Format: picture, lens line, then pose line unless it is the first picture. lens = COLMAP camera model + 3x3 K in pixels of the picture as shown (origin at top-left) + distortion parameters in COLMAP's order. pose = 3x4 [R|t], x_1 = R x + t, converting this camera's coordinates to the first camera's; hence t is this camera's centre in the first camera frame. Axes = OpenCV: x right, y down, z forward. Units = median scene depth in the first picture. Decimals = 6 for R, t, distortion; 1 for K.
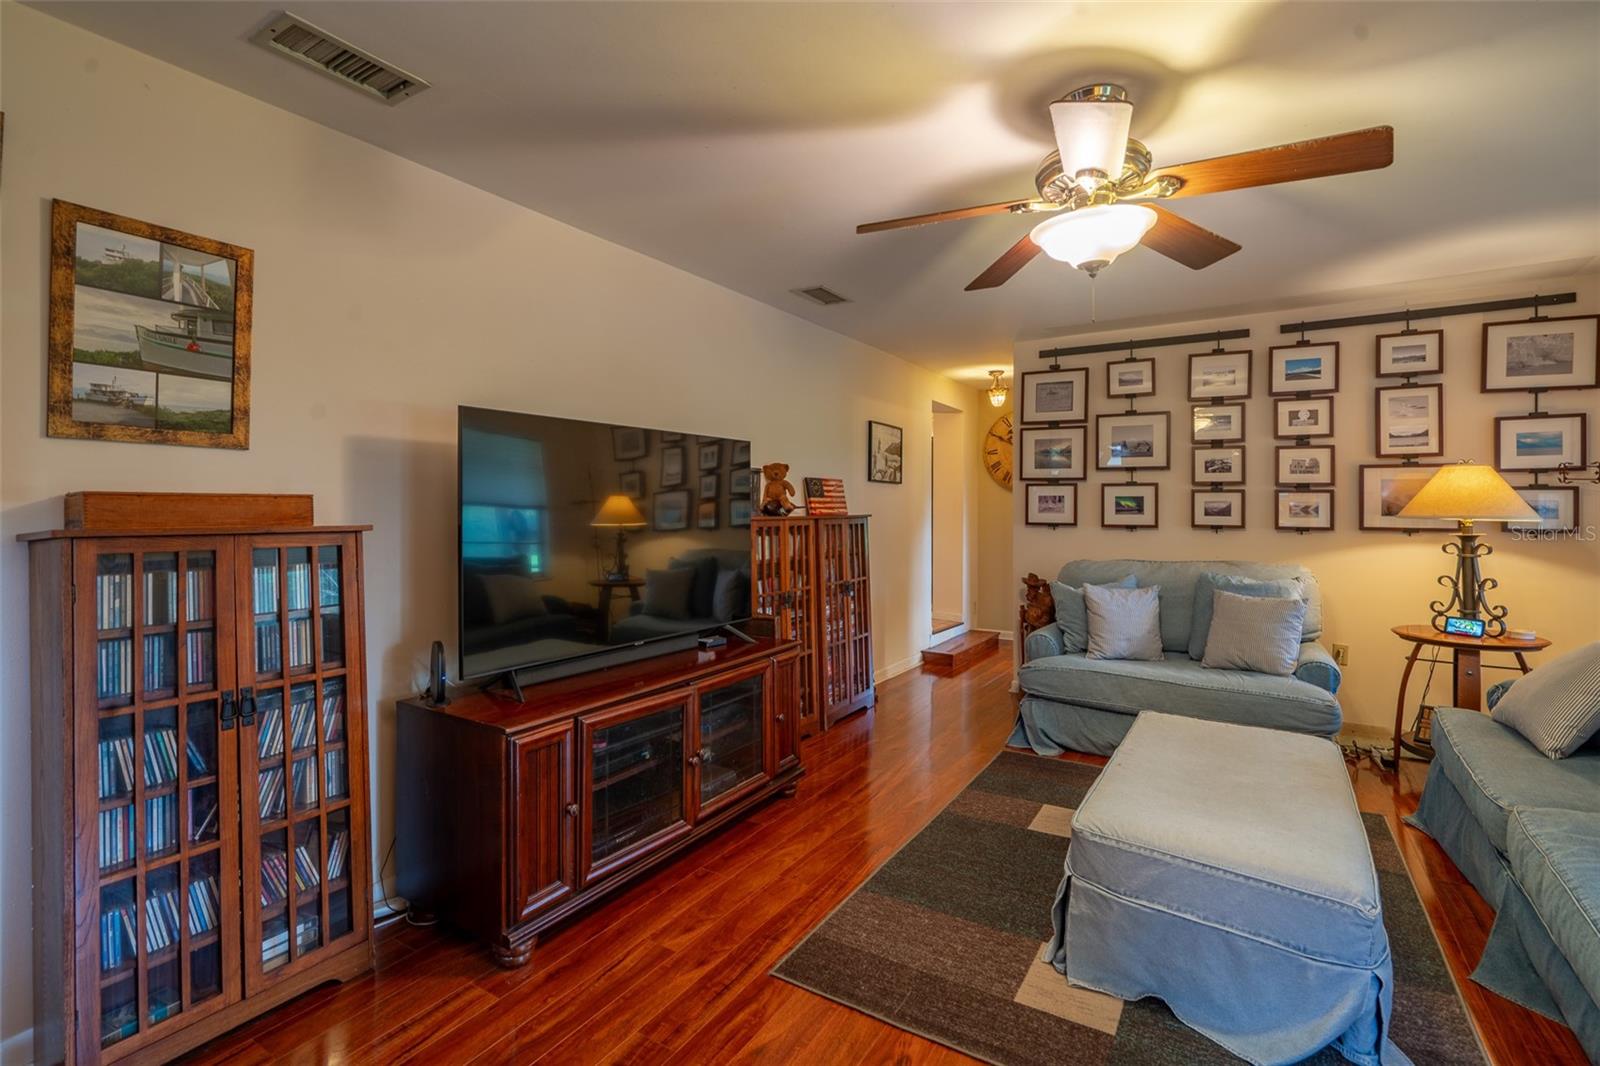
lens RADIAL K [[728.4, 0, 805.0], [0, 728.4, 503.2], [0, 0, 1]] dist [0.000705, 0.000091]
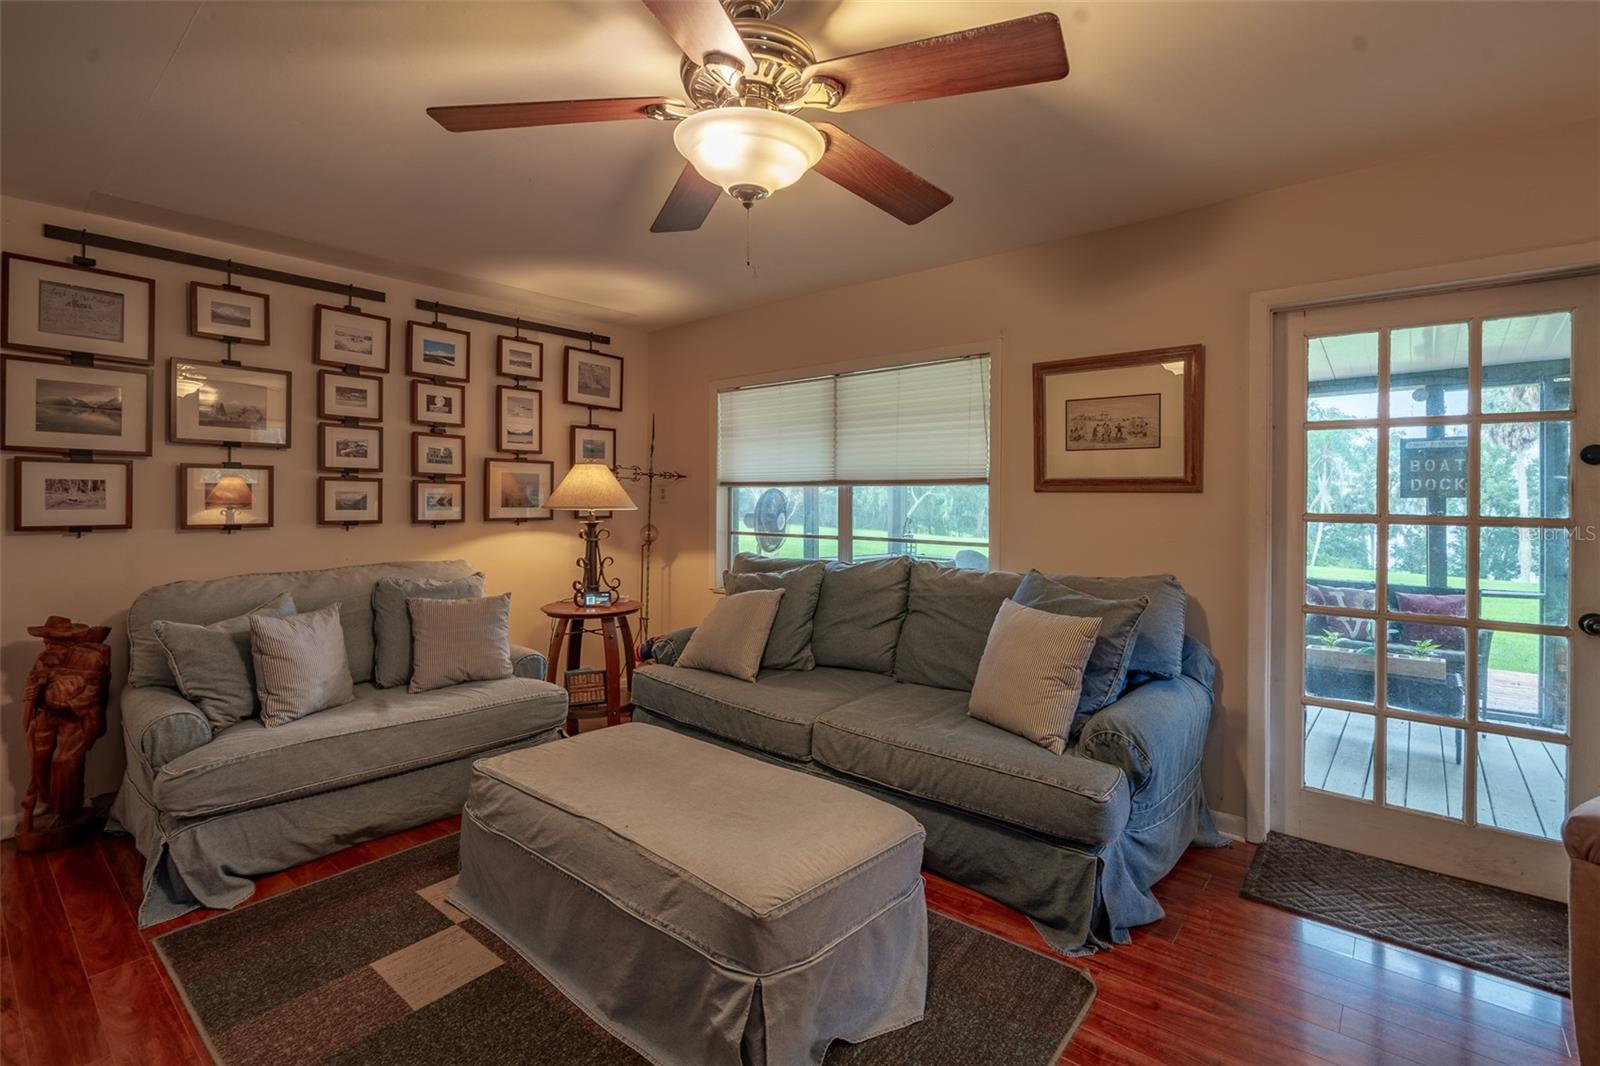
lens RADIAL K [[728.4, 0, 805.0], [0, 728.4, 503.2], [0, 0, 1]] dist [0.000705, 0.000091]
pose [[0.156257, -0.006104, 0.987698, -0.174144], [-0.005435, 0.999960, 0.007039, 0.001684], [-0.987701, -0.006468, 0.156218, 0.382150]]
